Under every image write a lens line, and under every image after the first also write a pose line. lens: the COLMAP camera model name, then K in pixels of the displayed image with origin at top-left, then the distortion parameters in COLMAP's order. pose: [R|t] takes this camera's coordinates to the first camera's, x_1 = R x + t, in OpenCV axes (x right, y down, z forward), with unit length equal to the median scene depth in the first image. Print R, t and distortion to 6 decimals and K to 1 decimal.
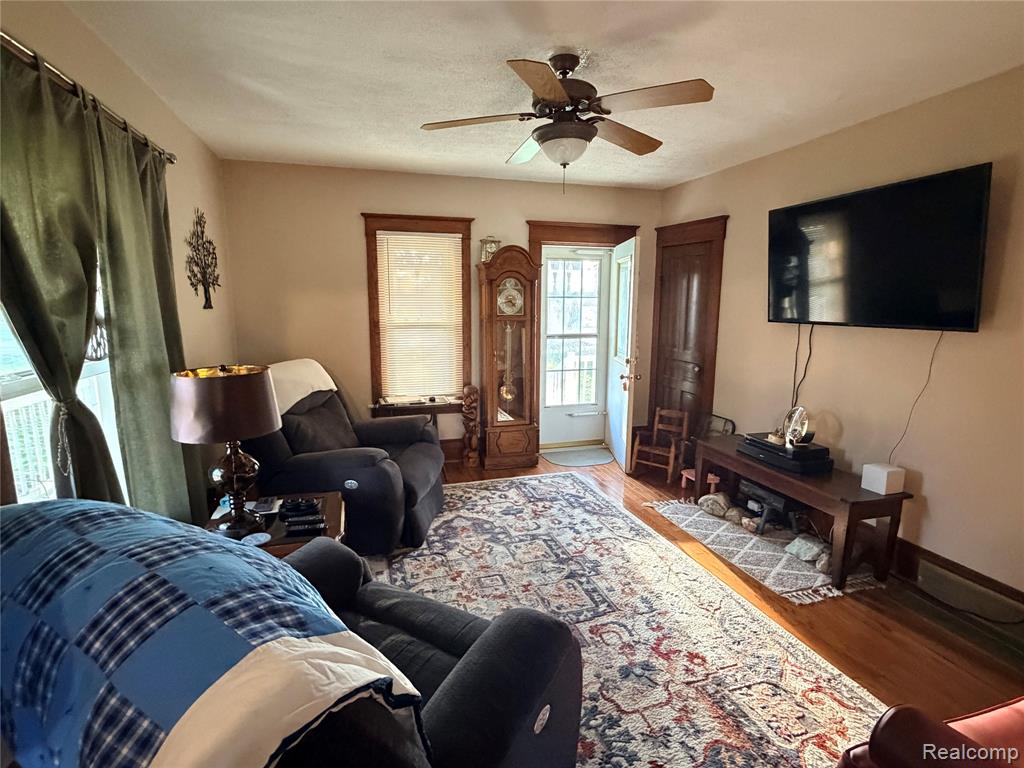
lens RADIAL K [[516.7, 0, 510.4], [0, 516.7, 385.4], [0, 0, 1]] dist [0.001081, 0.000181]
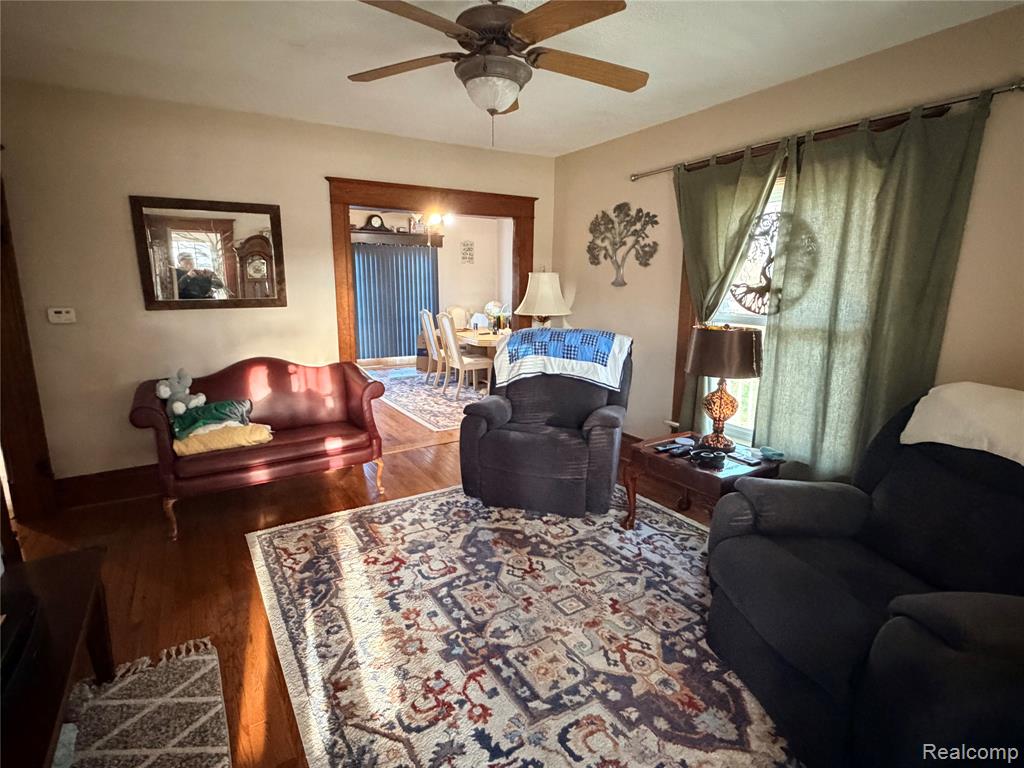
lens RADIAL K [[516.7, 0, 512.4], [0, 516.7, 385.3], [0, 0, 1]] dist [0.001081, 0.000181]
pose [[-0.965745, 0.043446, -0.255832, 0.242346], [-0.051250, 0.934532, 0.352170, -0.238780], [0.254383, 0.353218, -0.900292, 1.507867]]
